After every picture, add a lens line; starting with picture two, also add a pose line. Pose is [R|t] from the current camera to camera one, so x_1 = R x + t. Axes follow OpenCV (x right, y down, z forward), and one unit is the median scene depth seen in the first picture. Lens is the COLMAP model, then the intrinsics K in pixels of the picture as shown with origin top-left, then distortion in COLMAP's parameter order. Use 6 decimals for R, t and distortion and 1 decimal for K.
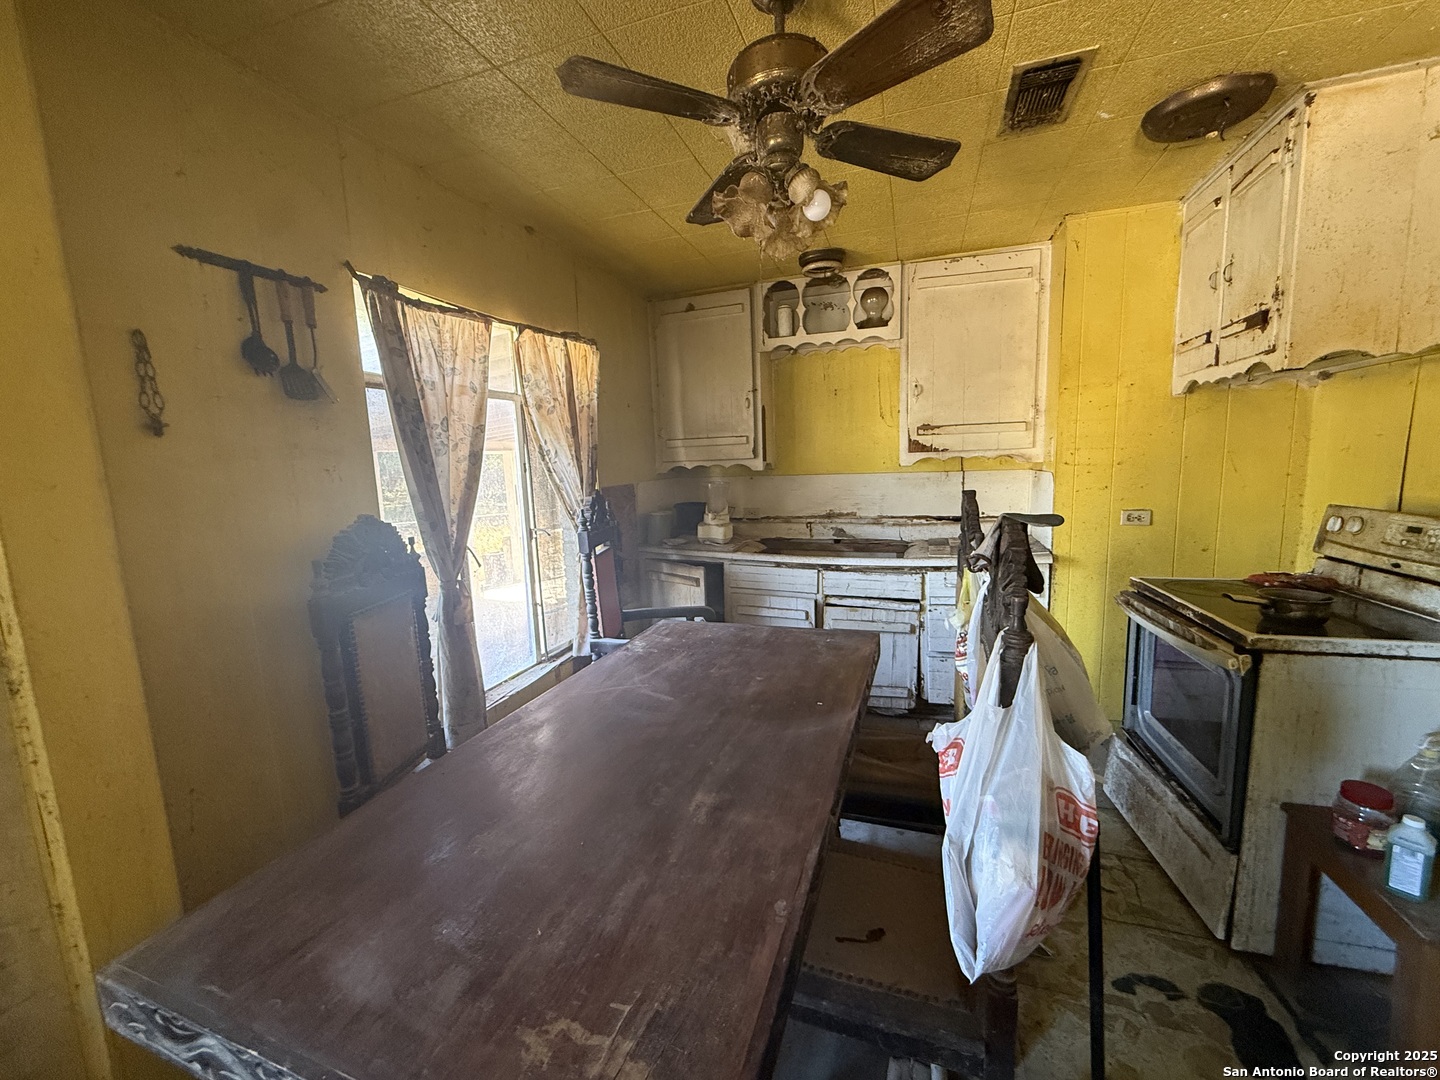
lens RADIAL K [[573.9, 0, 715.5], [0, 573.9, 540.5], [0, 0, 1]] dist [-0.000456, 0.000559]
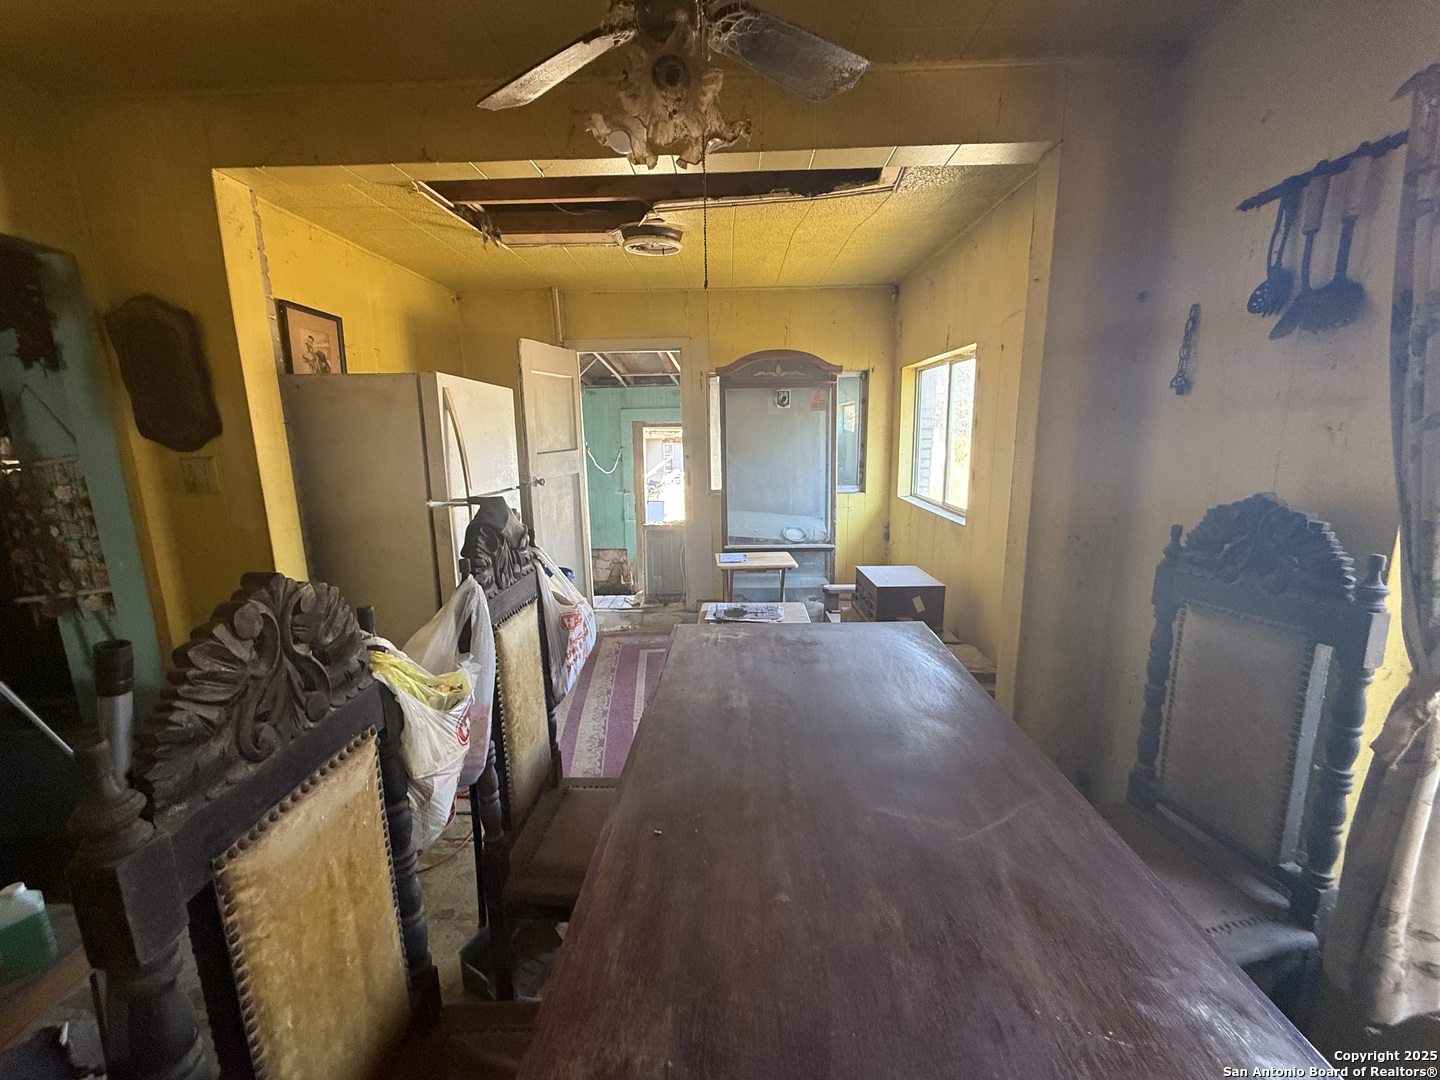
lens RADIAL K [[573.9, 0, 715.0], [0, 573.9, 538.9], [0, 0, 1]] dist [-0.000456, 0.000559]
pose [[-0.951962, 0.108471, -0.286361, 0.146366], [0.008654, 0.944314, 0.328931, -0.130997], [0.306094, 0.310652, -0.899890, 0.820164]]
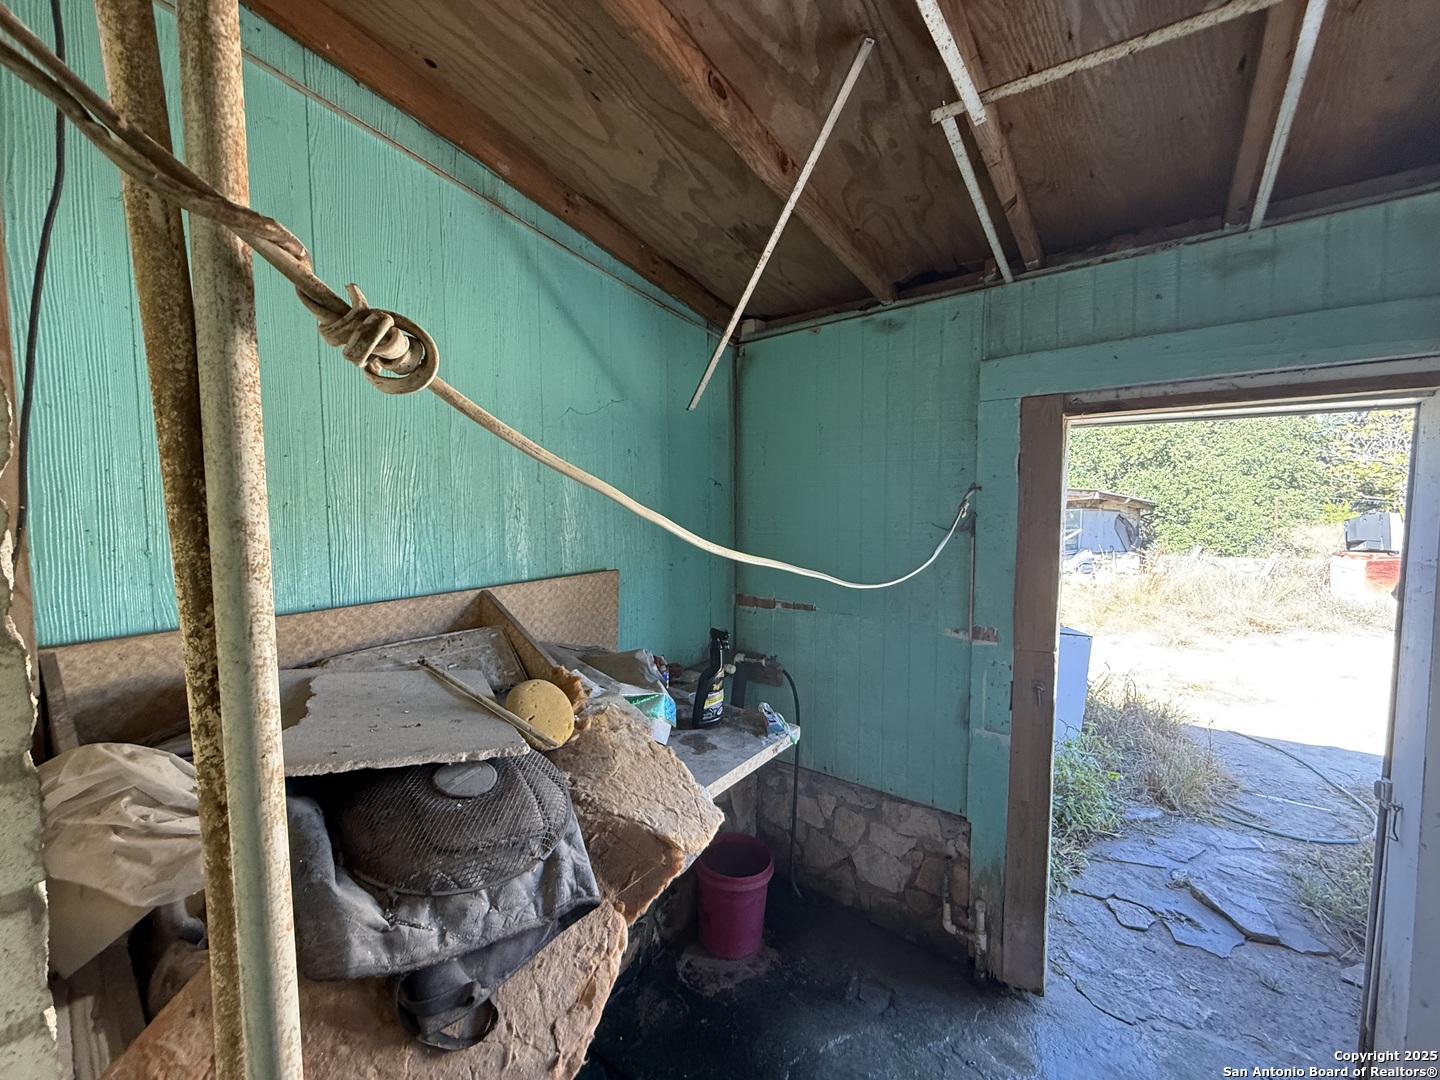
lens RADIAL K [[573.9, 0, 714.7], [0, 573.9, 539.0], [0, 0, 1]] dist [-0.000456, 0.000559]
pose [[-0.954285, 0.024474, 0.297894, 0.071412], [0.081242, 0.980358, 0.179713, -0.034051], [-0.287644, 0.195699, -0.937530, 0.348758]]
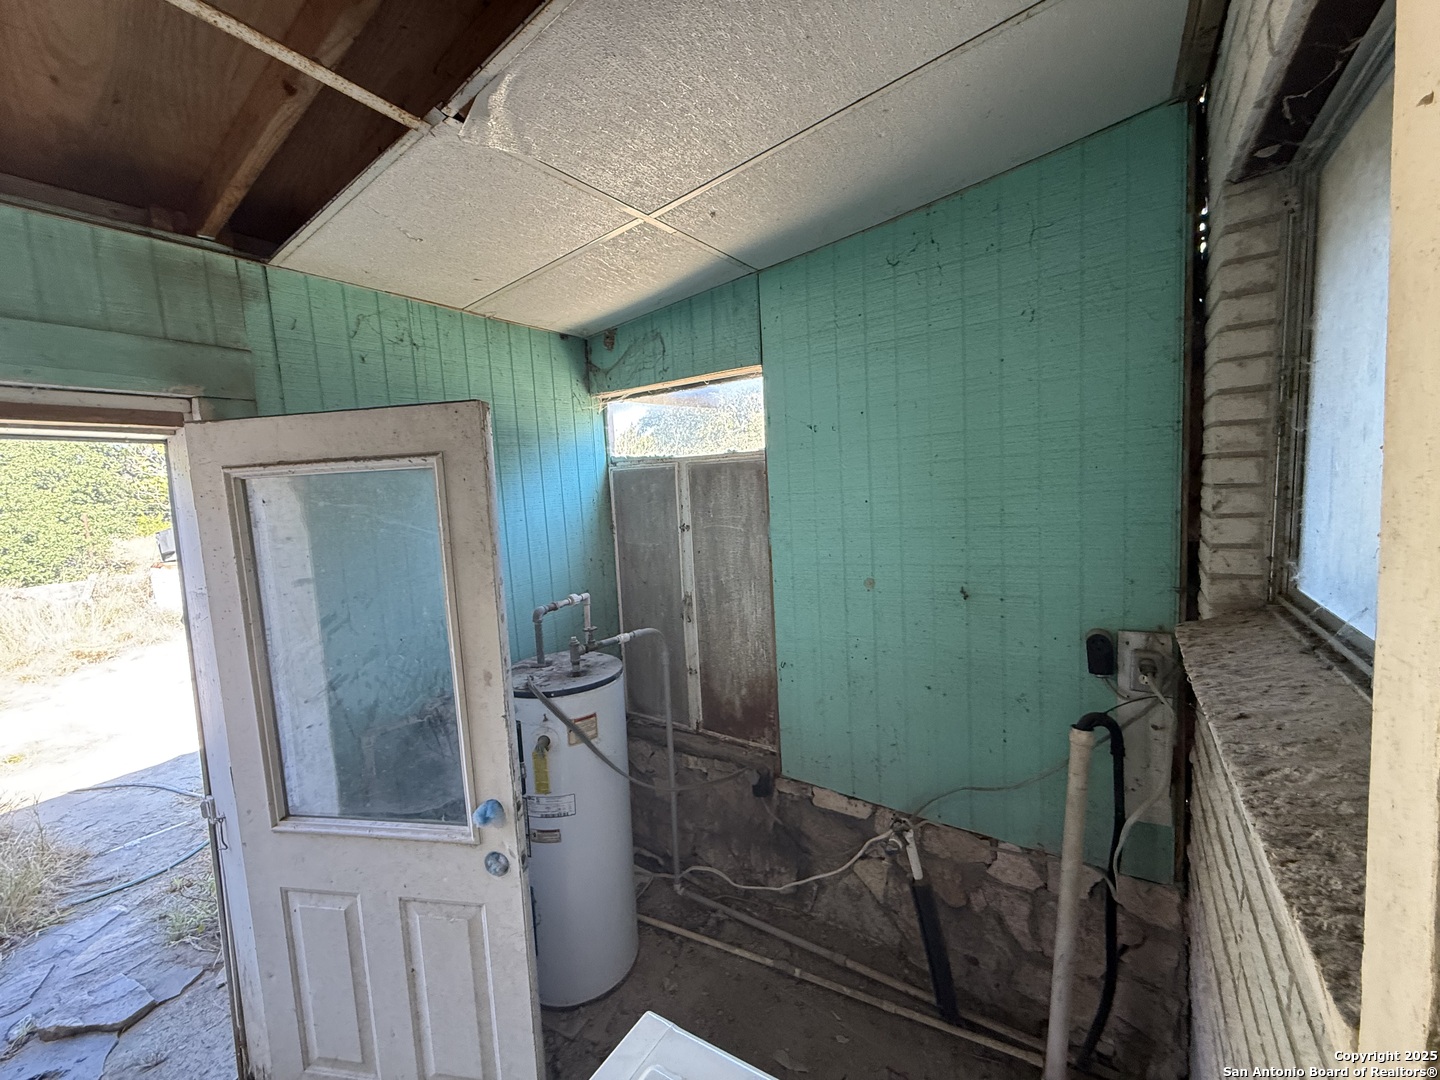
lens RADIAL K [[573.9, 0, 715.9], [0, 573.9, 539.1], [0, 0, 1]] dist [-0.000456, 0.000559]
pose [[-0.263539, 0.141293, -0.954245, 0.051984], [-0.075230, 0.983192, 0.166356, -0.037768], [0.961711, 0.115629, -0.248480, 0.333058]]
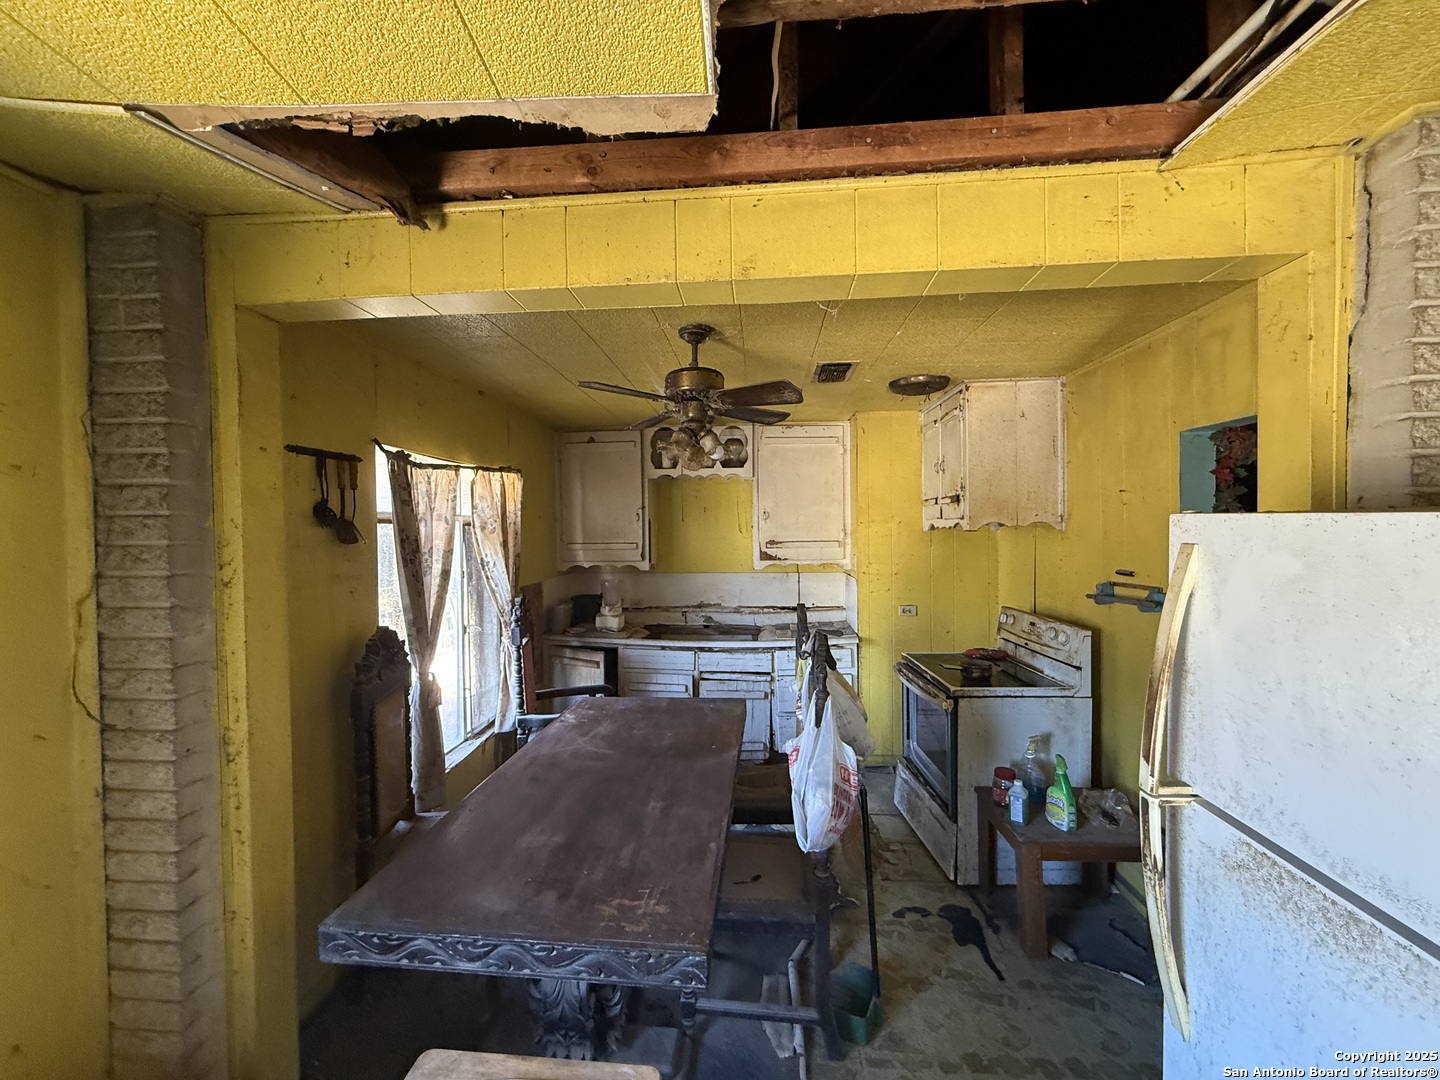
lens RADIAL K [[573.9, 0, 715.6], [0, 573.9, 540.6], [0, 0, 1]] dist [-0.000456, 0.000559]
pose [[0.966574, 0.021013, 0.255525, -0.116469], [0.010899, 0.992367, -0.122834, -0.038890], [-0.256156, 0.121513, 0.958968, -0.286786]]
